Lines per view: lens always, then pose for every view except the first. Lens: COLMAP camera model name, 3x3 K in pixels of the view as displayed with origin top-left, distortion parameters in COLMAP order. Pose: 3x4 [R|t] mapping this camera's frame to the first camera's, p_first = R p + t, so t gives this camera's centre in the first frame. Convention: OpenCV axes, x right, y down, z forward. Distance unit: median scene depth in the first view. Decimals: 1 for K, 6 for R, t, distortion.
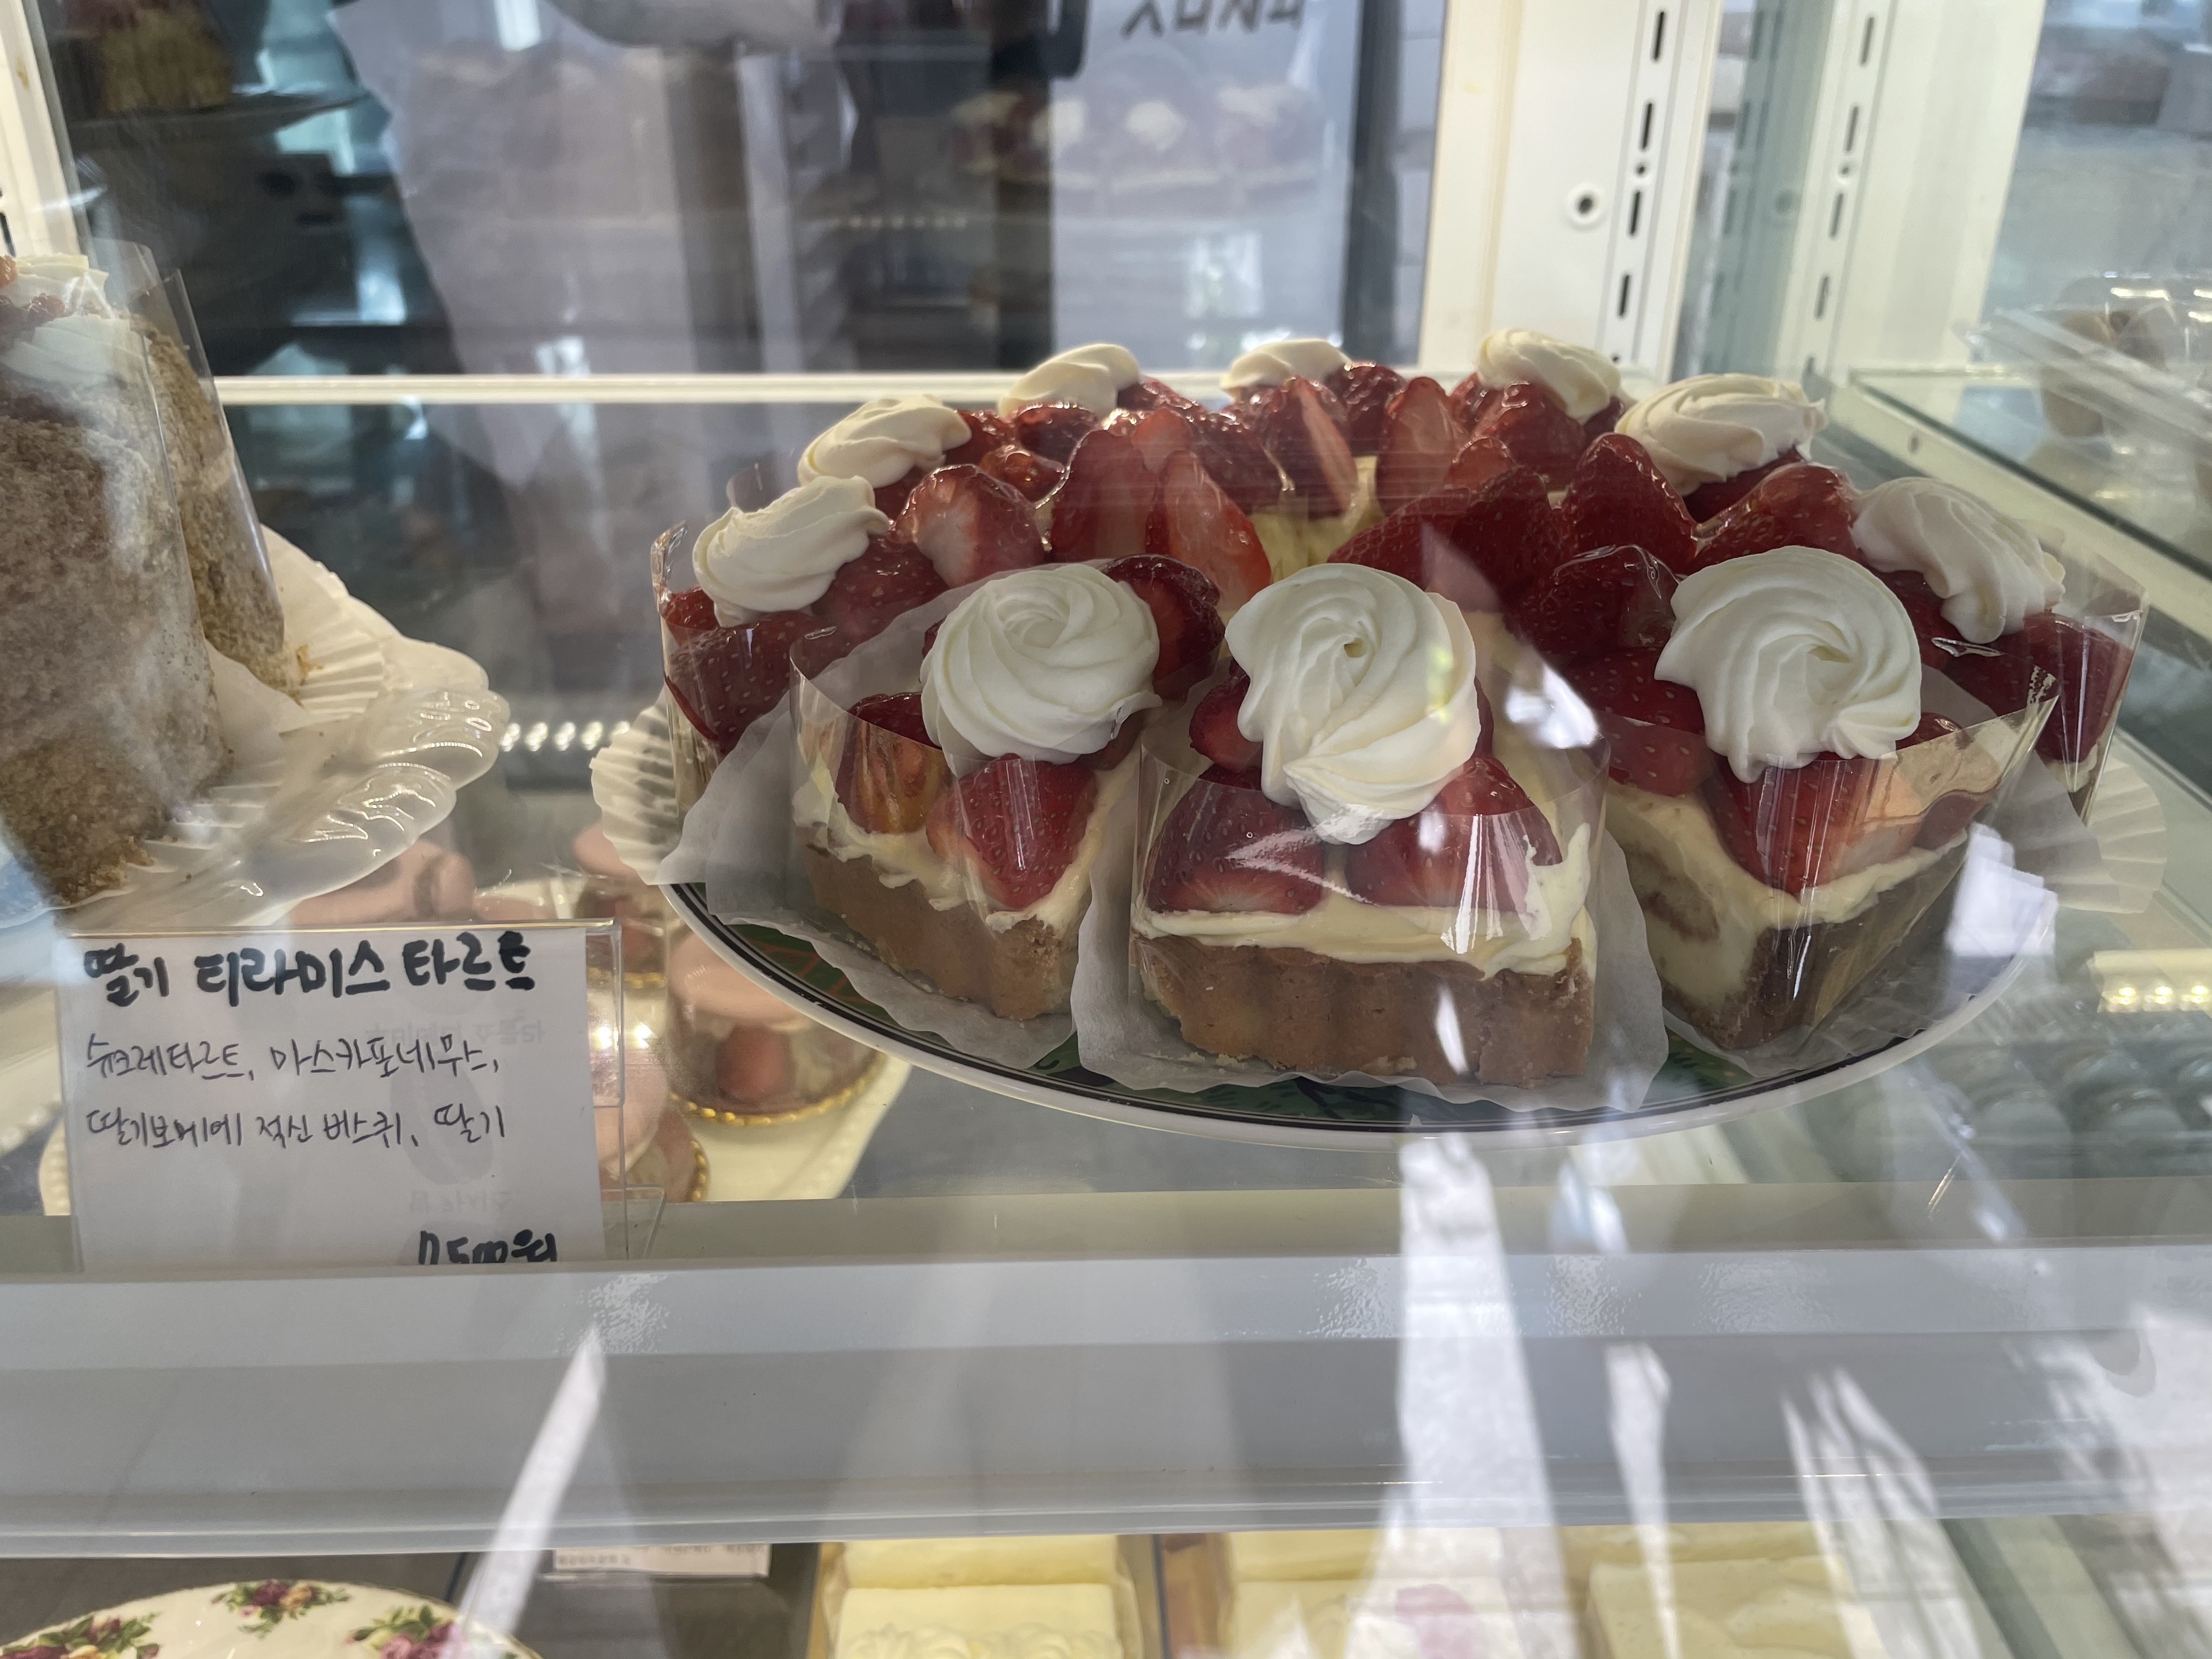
lens RADIAL K [[1703.9, 0, 1143.0], [0, 1703.9, 811.4], [0, 0, 1]] dist [0.060709, -0.106811]
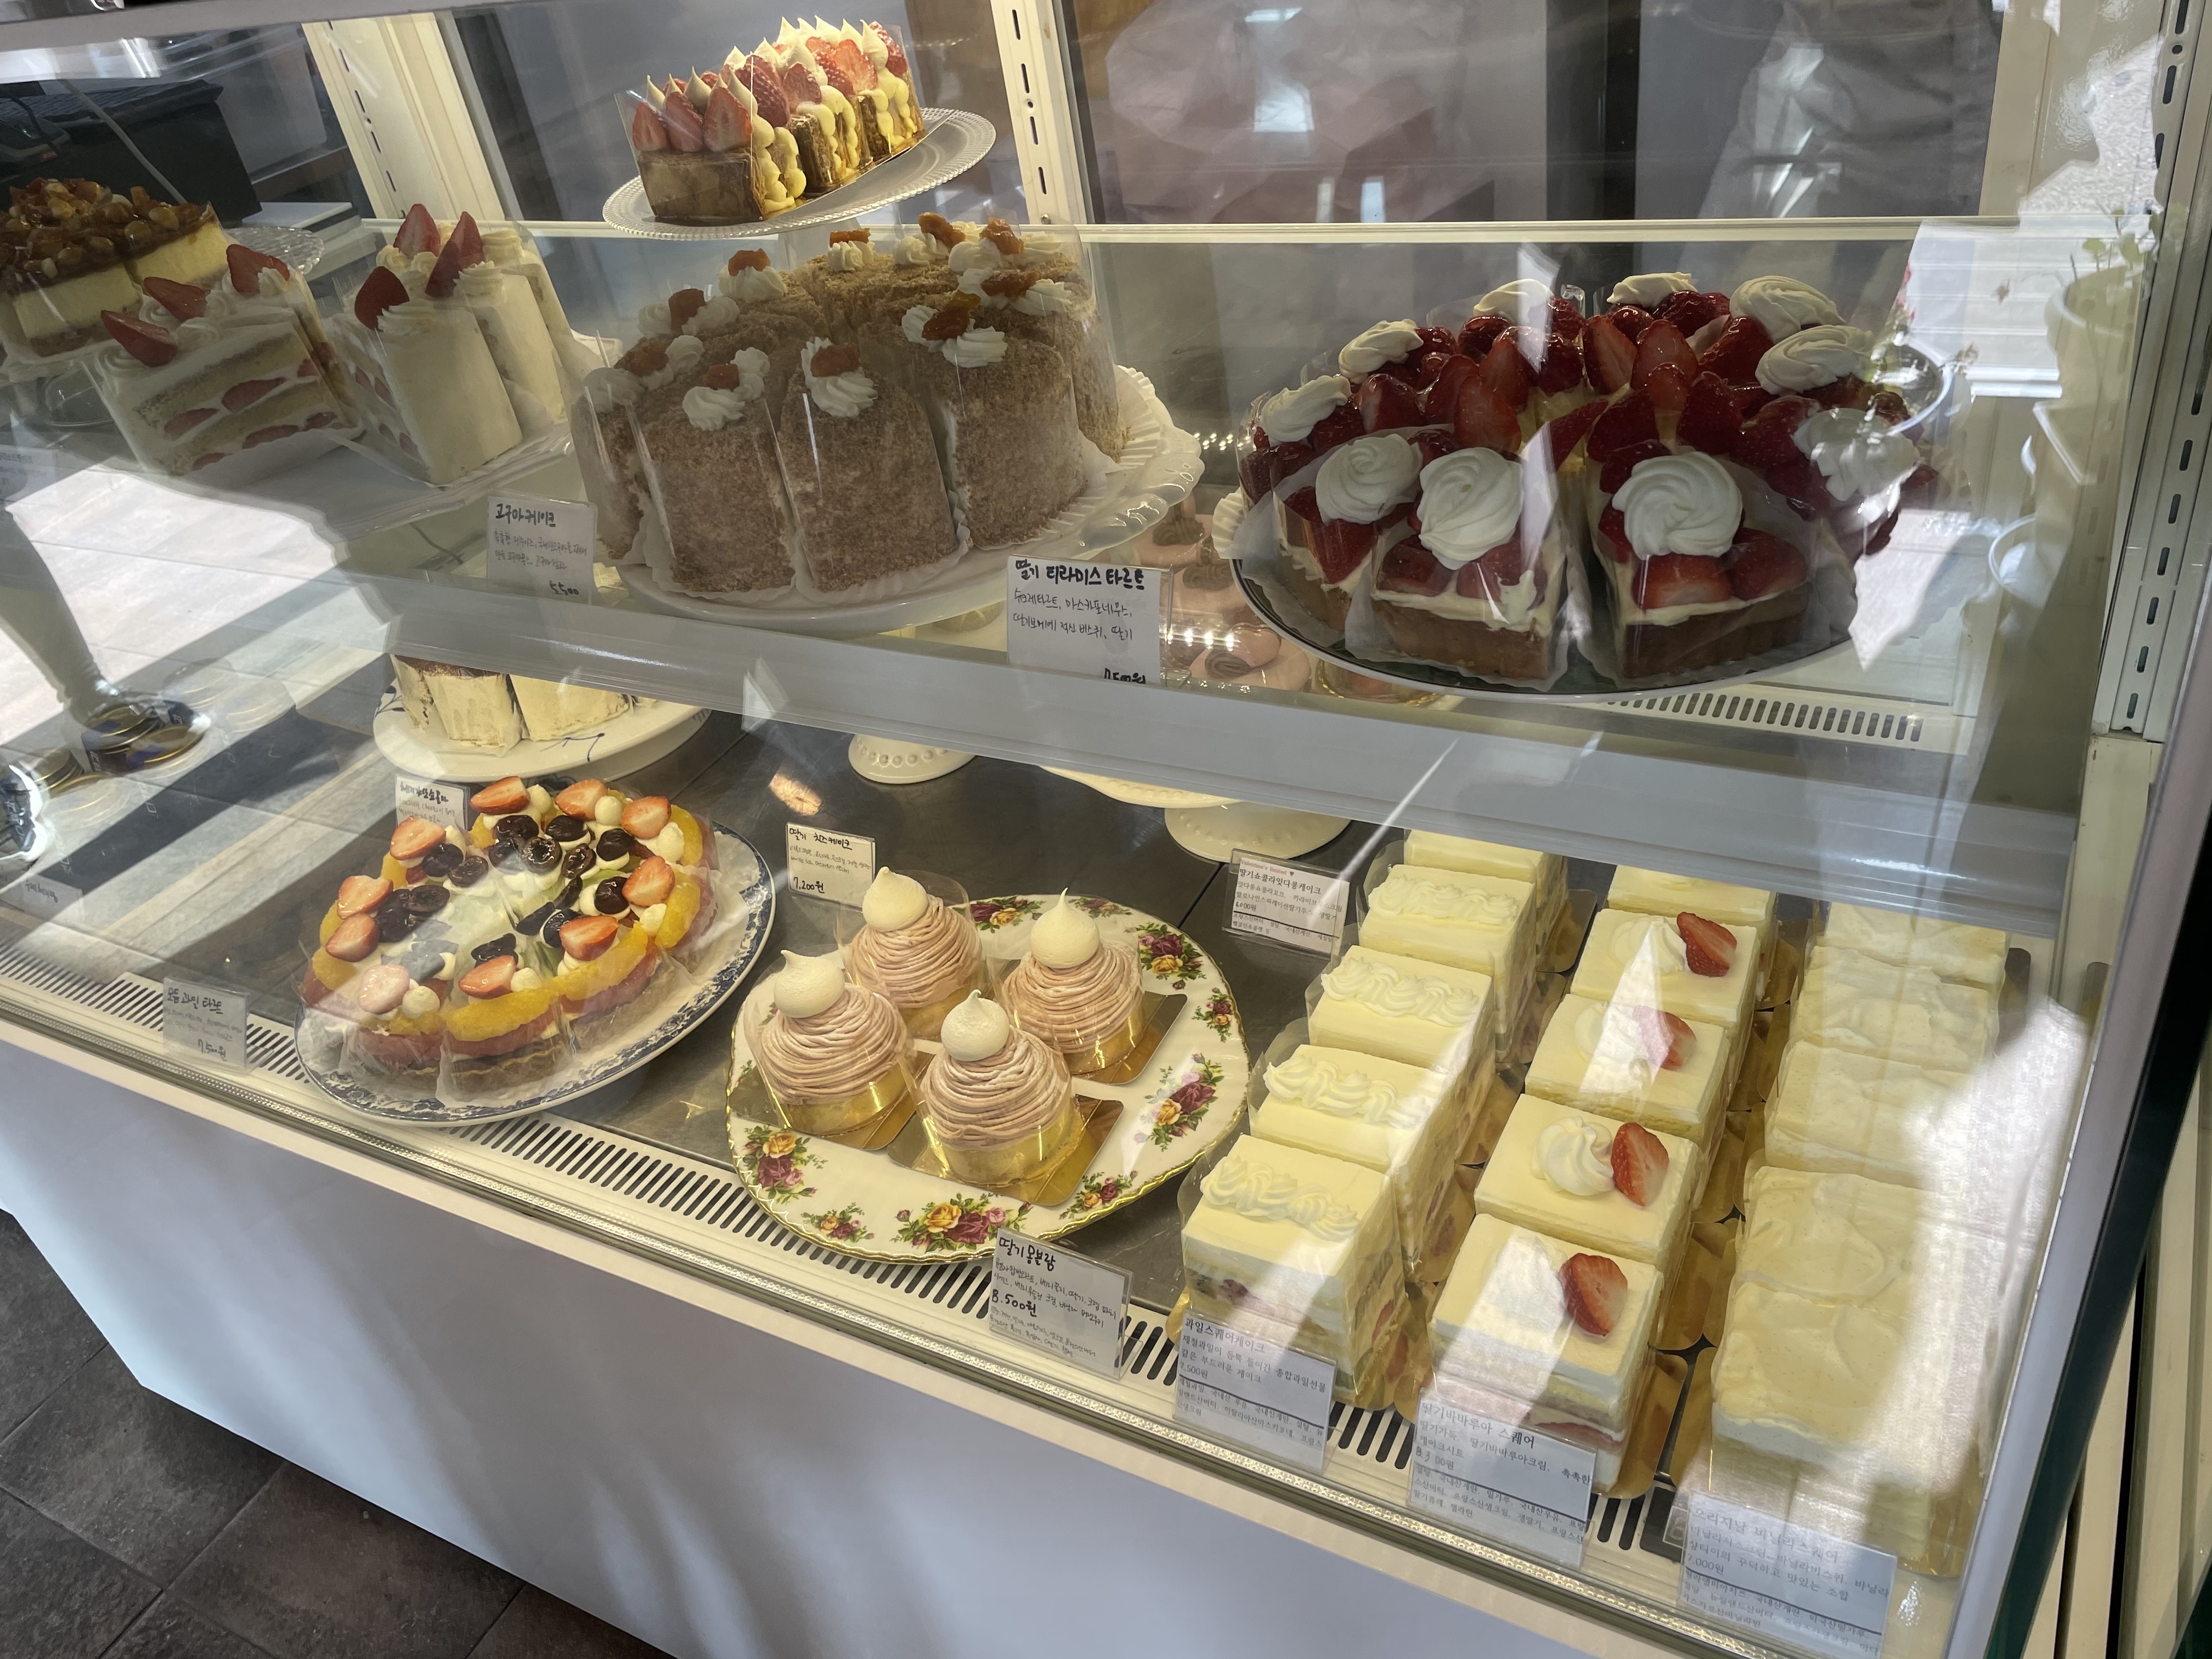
lens RADIAL K [[1703.9, 0, 1143.0], [0, 1703.9, 811.4], [0, 0, 1]] dist [0.060709, -0.106811]
pose [[0.864239, 0.171759, -0.472852, 0.921424], [-0.080967, 0.975148, 0.206229, -0.108301], [0.496523, -0.139946, 0.856668, -1.311581]]
